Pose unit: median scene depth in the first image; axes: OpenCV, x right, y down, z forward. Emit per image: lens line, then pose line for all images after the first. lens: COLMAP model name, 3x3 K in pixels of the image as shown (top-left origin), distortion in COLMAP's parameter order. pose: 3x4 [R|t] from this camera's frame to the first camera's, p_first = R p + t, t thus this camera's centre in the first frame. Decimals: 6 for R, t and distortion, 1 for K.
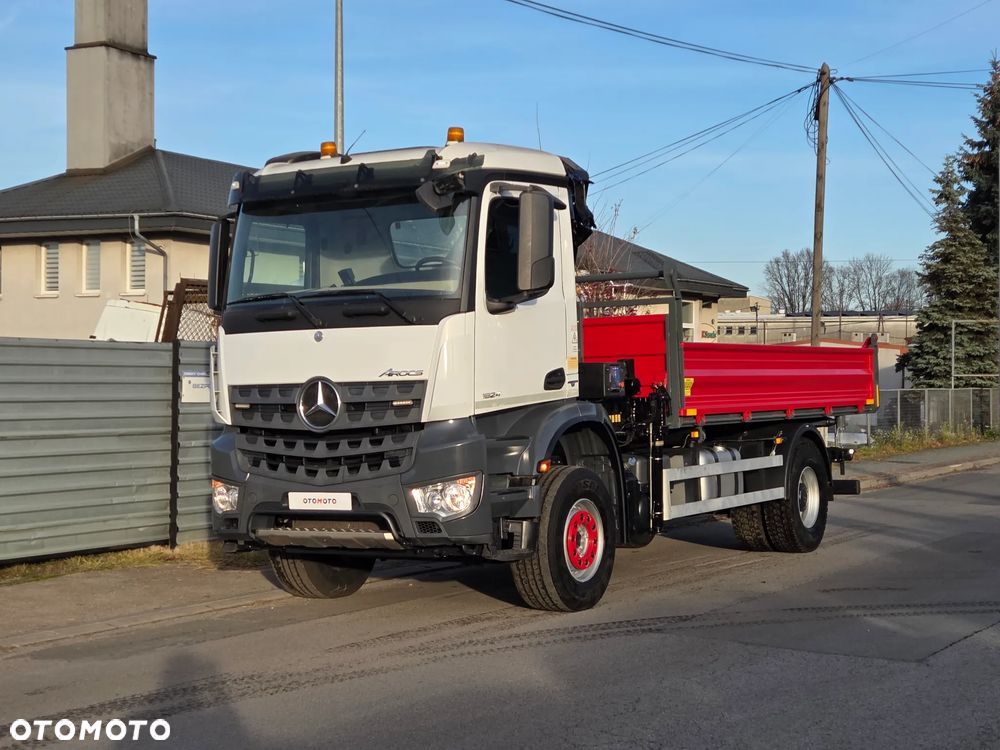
lens RADIAL K [[1614.1, 0, 442.2], [0, 1614.1, 373.4], [0, 0, 1]] dist [0.062563, 0.094660]
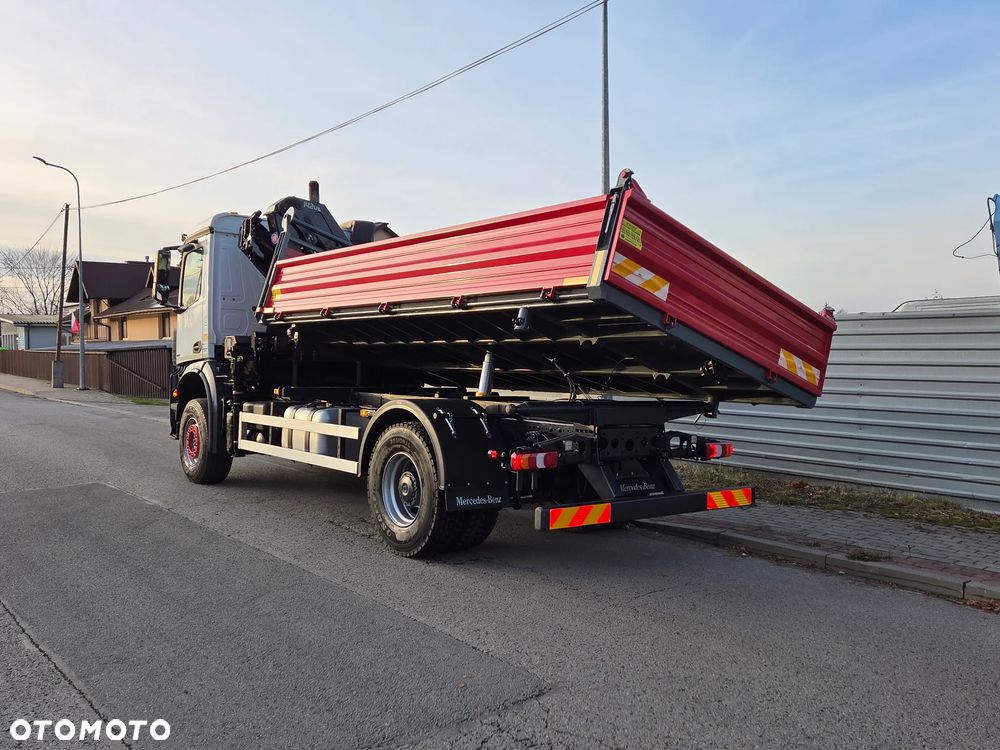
lens RADIAL K [[835.5, 0, 511.4], [0, 835.5, 370.8], [0, 0, 1]] dist [0.055350, -0.004660]
pose [[-0.321083, 0.029656, -0.946587, 0.822143], [0.005494, 0.999551, 0.029452, 0.004766], [0.947035, 0.004256, -0.321102, 1.604808]]
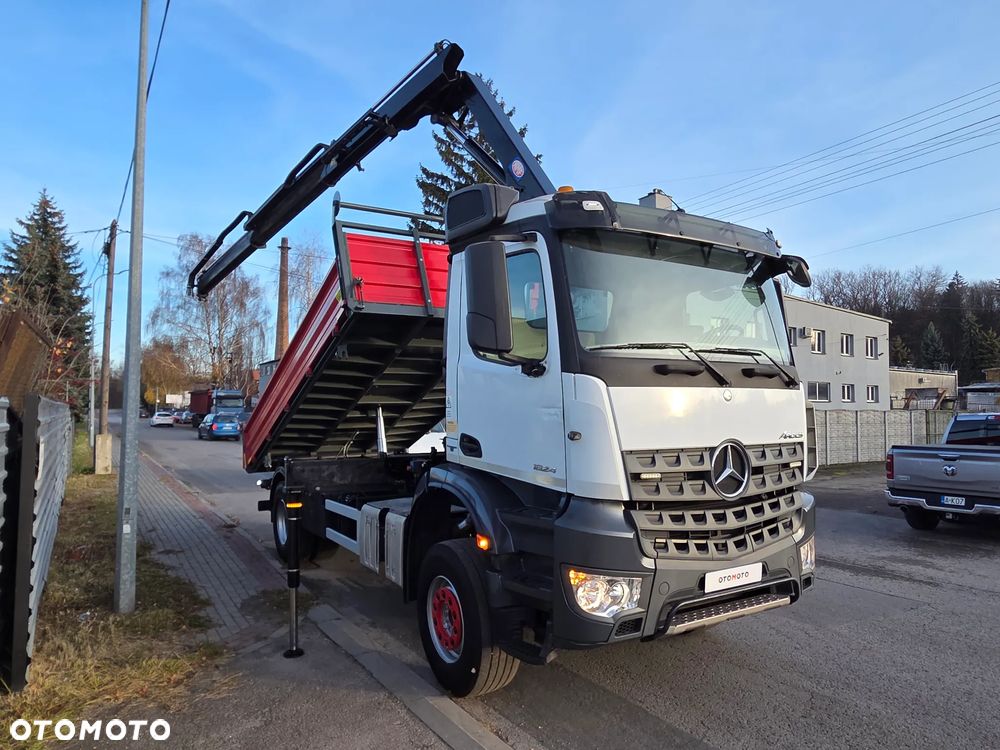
lens RADIAL K [[660.6, 0, 483.9], [0, 660.6, 379.5], [0, 0, 1]] dist [0.042209, -0.006067]
pose [[0.455599, 0.051726, 0.888681, -0.455832], [-0.013392, 0.998596, -0.051257, -0.010589], [-0.890084, 0.011451, 0.455652, 0.906825]]
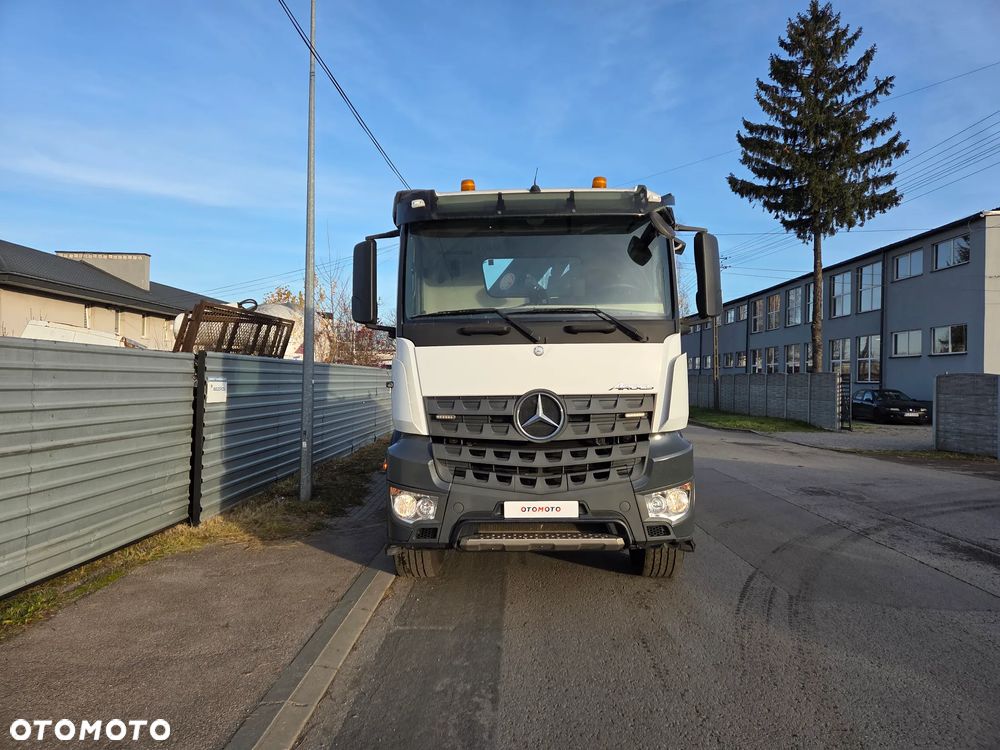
lens RADIAL K [[648.5, 0, 486.6], [0, 648.5, 369.6], [0, 0, 1]] dist [0.088456, -0.069205]
pose [[0.864386, 0.021520, 0.502368, -0.302251], [-0.015880, 0.999754, -0.015504, -0.003555], [-0.502577, 0.005424, 0.864515, 0.623442]]
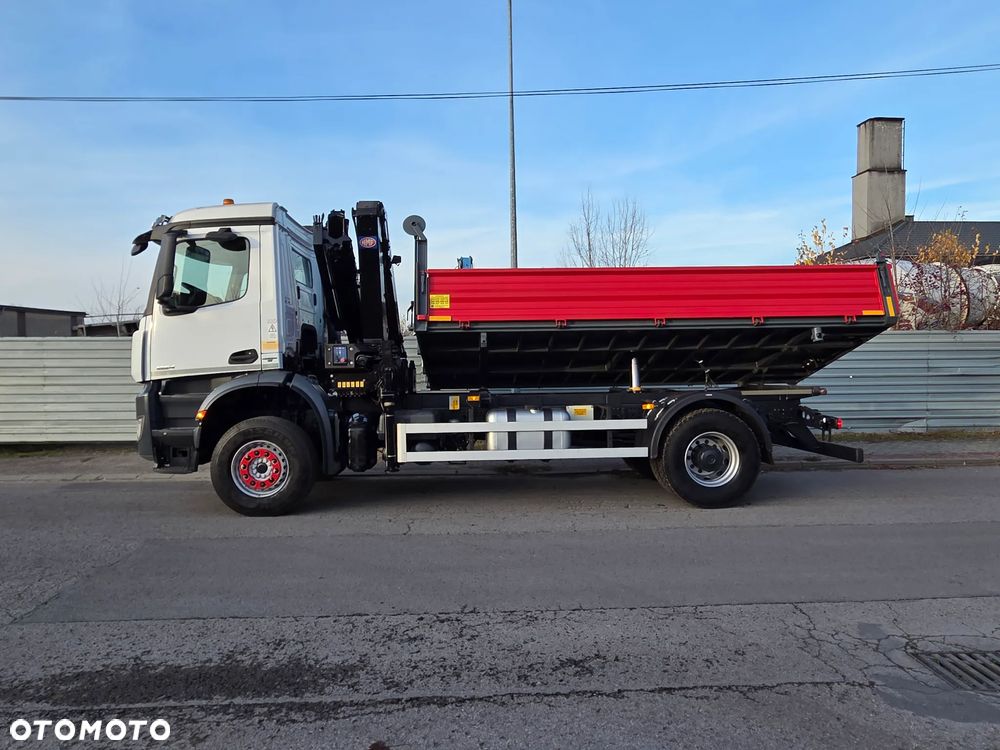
lens RADIAL K [[641.3, 0, 486.2], [0, 641.3, 374.0], [0, 0, 1]] dist [-0.000377, -0.003060]
pose [[0.545987, 0.022541, -0.837490, 0.677247], [0.012278, 0.999315, 0.034901, 0.001723], [0.837704, -0.029338, 0.545336, 0.857885]]
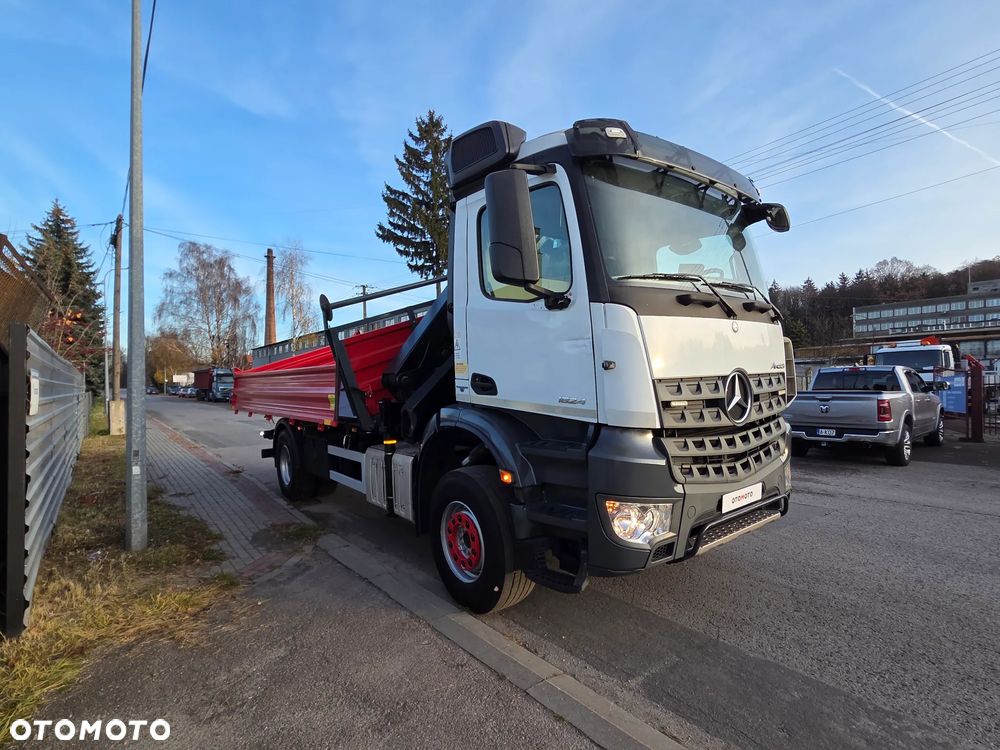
lens RADIAL K [[506.4, 0, 496.3], [0, 506.4, 375.3], [0, 0, 1]] dist [0.001330, 0.000591]
pose [[0.343756, 0.016720, 0.938910, -0.392788], [0.009866, 0.999722, -0.021415, 0.010106], [-0.939007, 0.016624, 0.343496, 0.982811]]
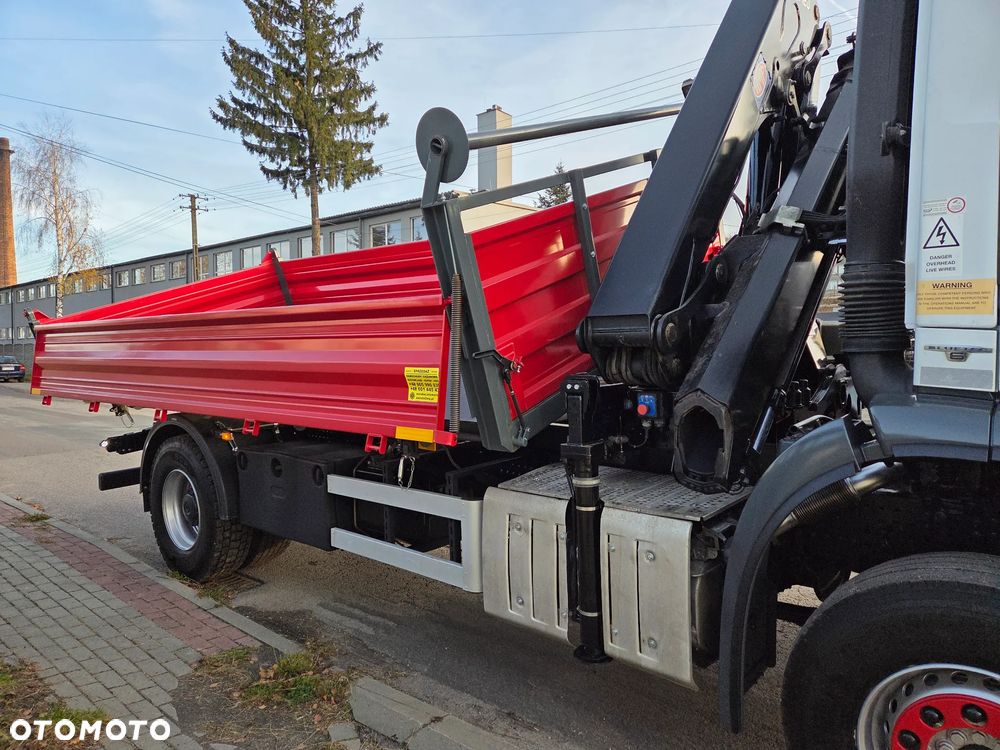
lens RADIAL K [[666.7, 0, 500.8], [0, 666.7, 363.5], [0, 0, 1]] dist [0.090767, -0.080605]
pose [[0.142751, -0.017191, 0.989609, -0.261928], [0.003576, 0.999852, 0.016853, 0.010527], [-0.989752, 0.001133, 0.142791, 1.208385]]
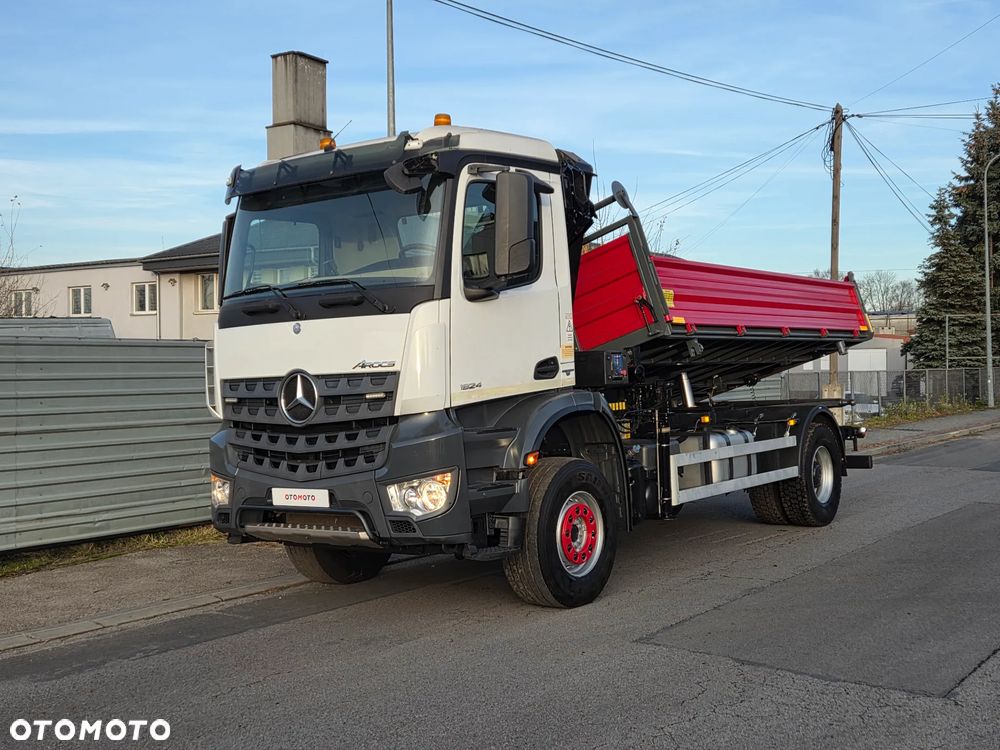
lens RADIAL K [[1114.7, 0, 478.6], [0, 1114.7, 359.8], [0, 0, 1]] dist [0.083422, -0.026831]
pose [[0.996269, -0.015293, -0.084941, 0.085505], [0.015060, 0.999881, -0.003385, 0.000084], [0.084982, 0.002093, 0.996380, 0.321647]]
